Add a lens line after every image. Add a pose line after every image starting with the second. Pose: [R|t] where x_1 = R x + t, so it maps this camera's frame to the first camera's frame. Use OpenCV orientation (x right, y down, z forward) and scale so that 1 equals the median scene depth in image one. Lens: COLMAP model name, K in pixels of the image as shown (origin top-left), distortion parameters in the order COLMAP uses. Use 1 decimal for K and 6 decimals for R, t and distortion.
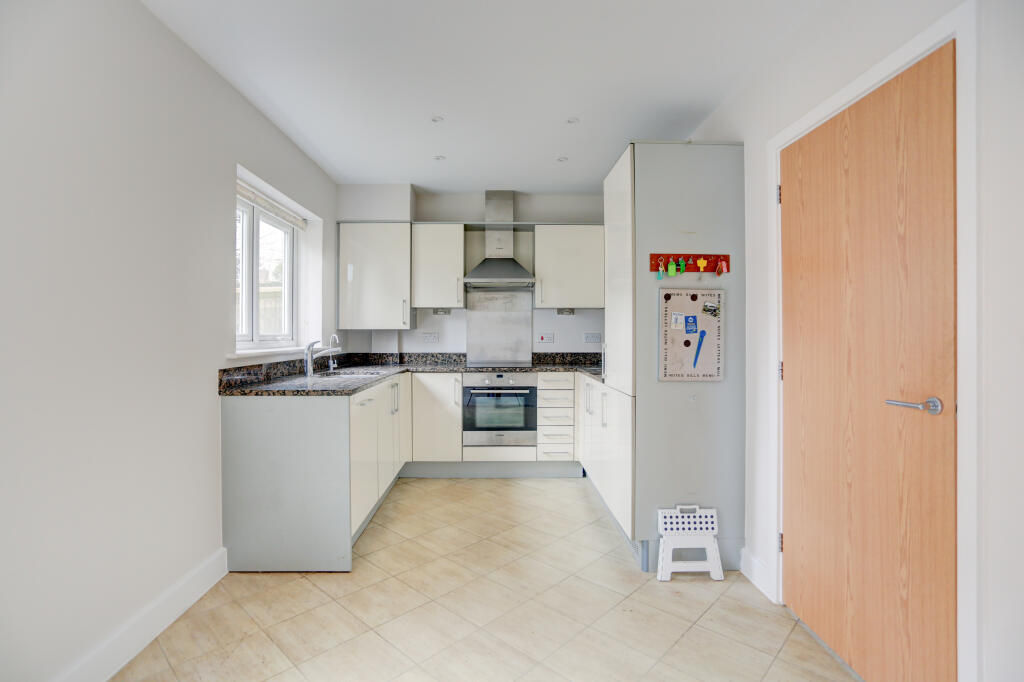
lens RADIAL K [[507.9, 0, 519.6], [0, 507.9, 326.7], [0, 0, 1]] dist [-0.023018, 0.012957]
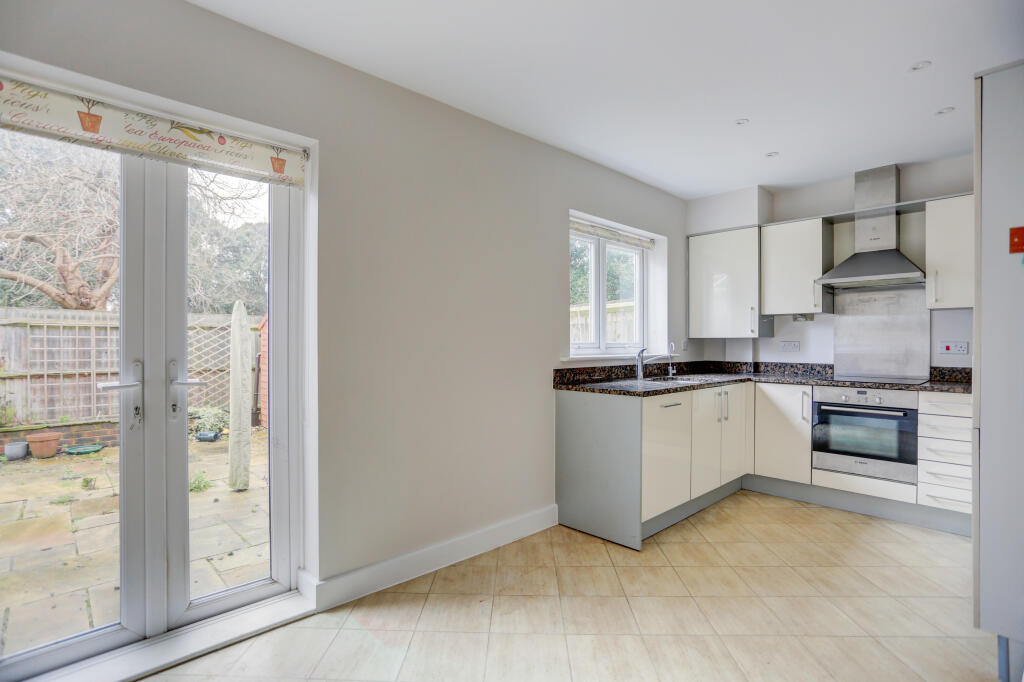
lens RADIAL K [[507.9, 0, 510.1], [0, 507.9, 339.0], [0, 0, 1]] dist [-0.023018, 0.012957]
pose [[0.673042, -0.004496, -0.739590, 0.191349], [0.010413, 0.999940, 0.003397, -0.000368], [0.739531, -0.009988, 0.673049, 0.011371]]
